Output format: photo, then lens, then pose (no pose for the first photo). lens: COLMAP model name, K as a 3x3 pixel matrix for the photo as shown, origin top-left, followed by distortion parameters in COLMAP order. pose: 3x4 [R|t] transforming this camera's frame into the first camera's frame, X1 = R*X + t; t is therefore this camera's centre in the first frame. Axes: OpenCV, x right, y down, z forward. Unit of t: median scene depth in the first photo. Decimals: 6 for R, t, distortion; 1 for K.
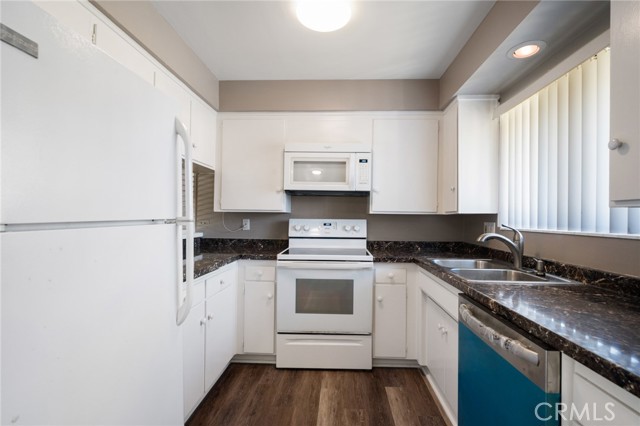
lens RADIAL K [[301.3, 0, 328.3], [0, 301.3, 216.7], [0, 0, 1]] dist [-0.004131, 0.000610]
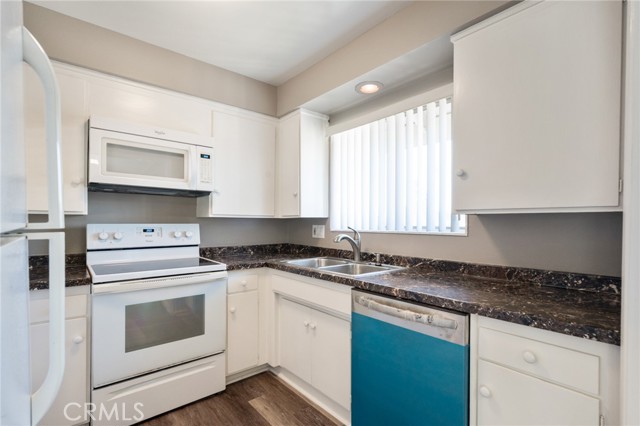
lens RADIAL K [[301.3, 0, 321.0], [0, 301.3, 224.9], [0, 0, 1]] dist [-0.004131, 0.000610]
pose [[0.738867, -0.013192, 0.673722, -0.244488], [0.001440, 0.999837, 0.017999, -0.003075], [-0.673849, -0.012329, 0.738766, 0.143378]]
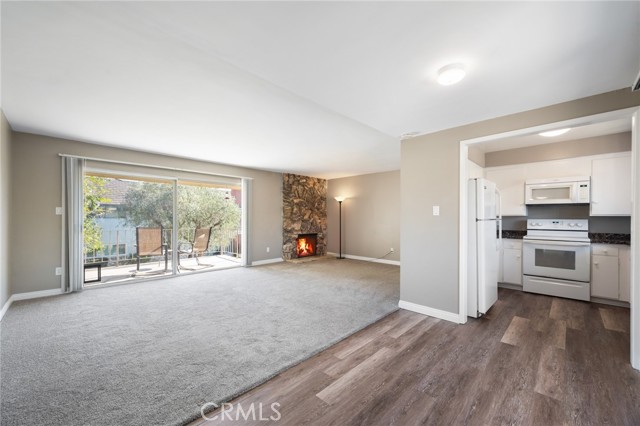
lens RADIAL K [[257.1, 0, 313.8], [0, 257.1, 218.1], [0, 0, 1]] dist [-0.007476, 0.000511]
pose [[0.734901, -0.004179, -0.678162, -0.035099], [0.003389, 0.999991, -0.002489, -0.000016], [0.678166, -0.000469, 0.734908, -1.260383]]
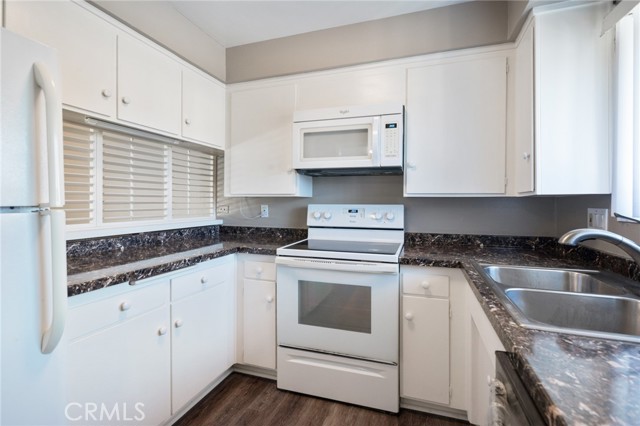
lens RADIAL K [[301.3, 0, 320.9], [0, 301.3, 204.1], [0, 0, 1]] dist [-0.004131, 0.000610]
pose [[0.958975, -0.005559, -0.283436, 0.173210], [0.007306, 0.999960, 0.005109, 0.002811], [0.283396, -0.006970, 0.958978, 0.259632]]
